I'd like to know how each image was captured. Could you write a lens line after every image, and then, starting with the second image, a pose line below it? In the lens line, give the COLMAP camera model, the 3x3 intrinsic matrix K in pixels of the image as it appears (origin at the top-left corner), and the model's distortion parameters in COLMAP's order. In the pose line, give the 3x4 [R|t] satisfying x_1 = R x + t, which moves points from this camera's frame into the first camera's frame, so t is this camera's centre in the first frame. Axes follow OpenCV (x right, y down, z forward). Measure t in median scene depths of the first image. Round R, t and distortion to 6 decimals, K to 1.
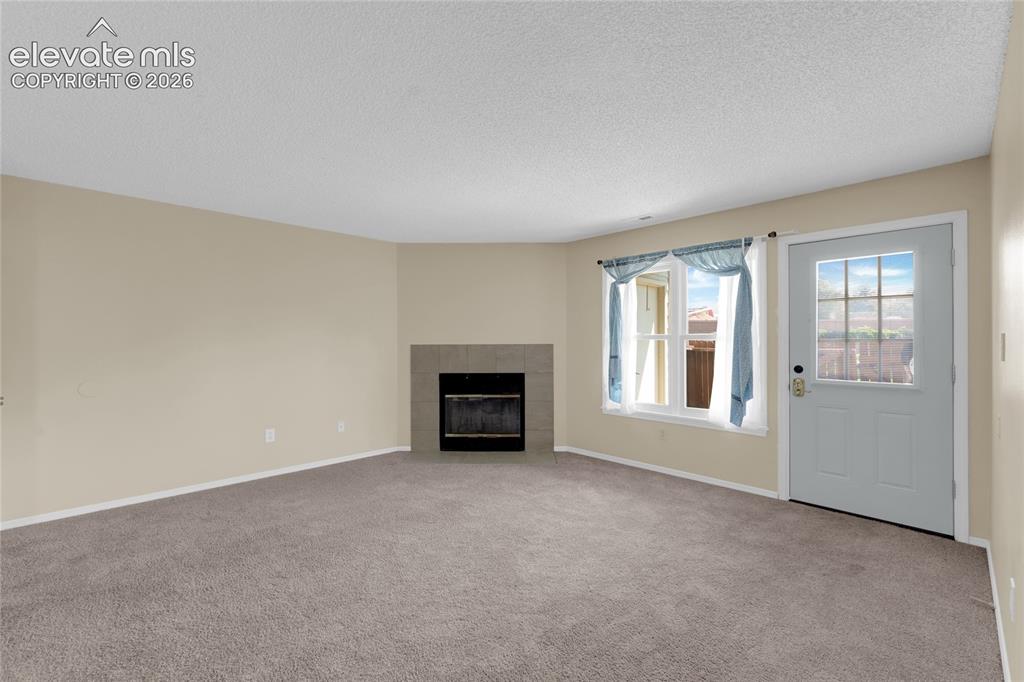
lens RADIAL K [[439.5, 0, 512.0], [0, 439.5, 341.0], [0, 0, 1]] dist [0.000309, 0.000022]
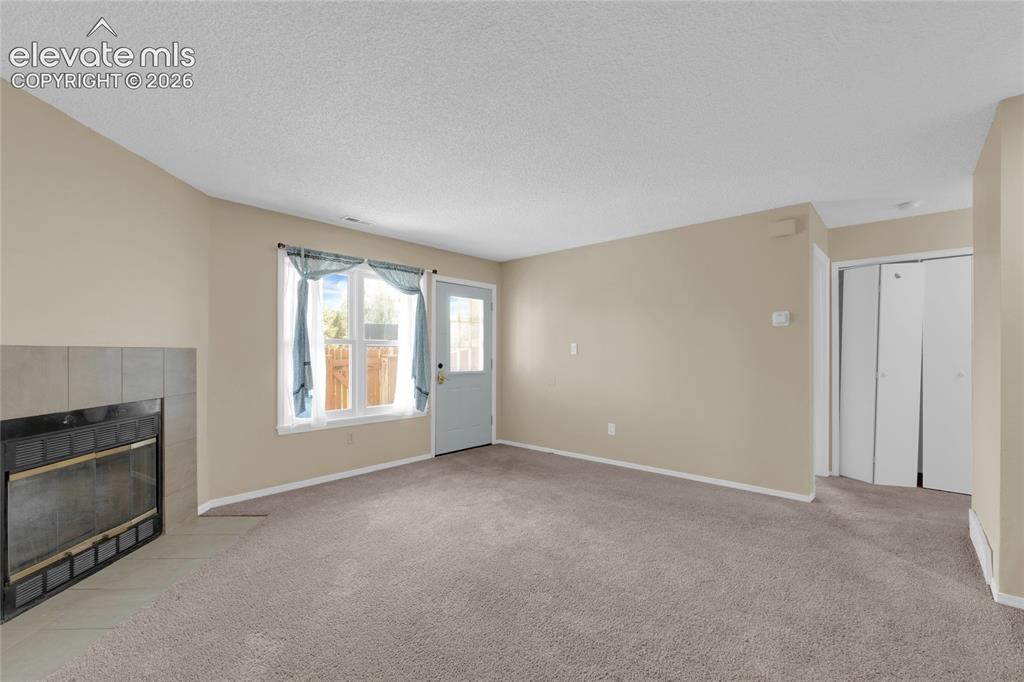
lens RADIAL K [[439.5, 0, 512.0], [0, 439.5, 341.0], [0, 0, 1]] dist [0.000309, 0.000022]
pose [[-0.077838, 0.022205, 0.996719, -0.690774], [-0.005330, 0.999728, -0.022689, 0.011334], [-0.996952, -0.007079, -0.077698, 0.706137]]
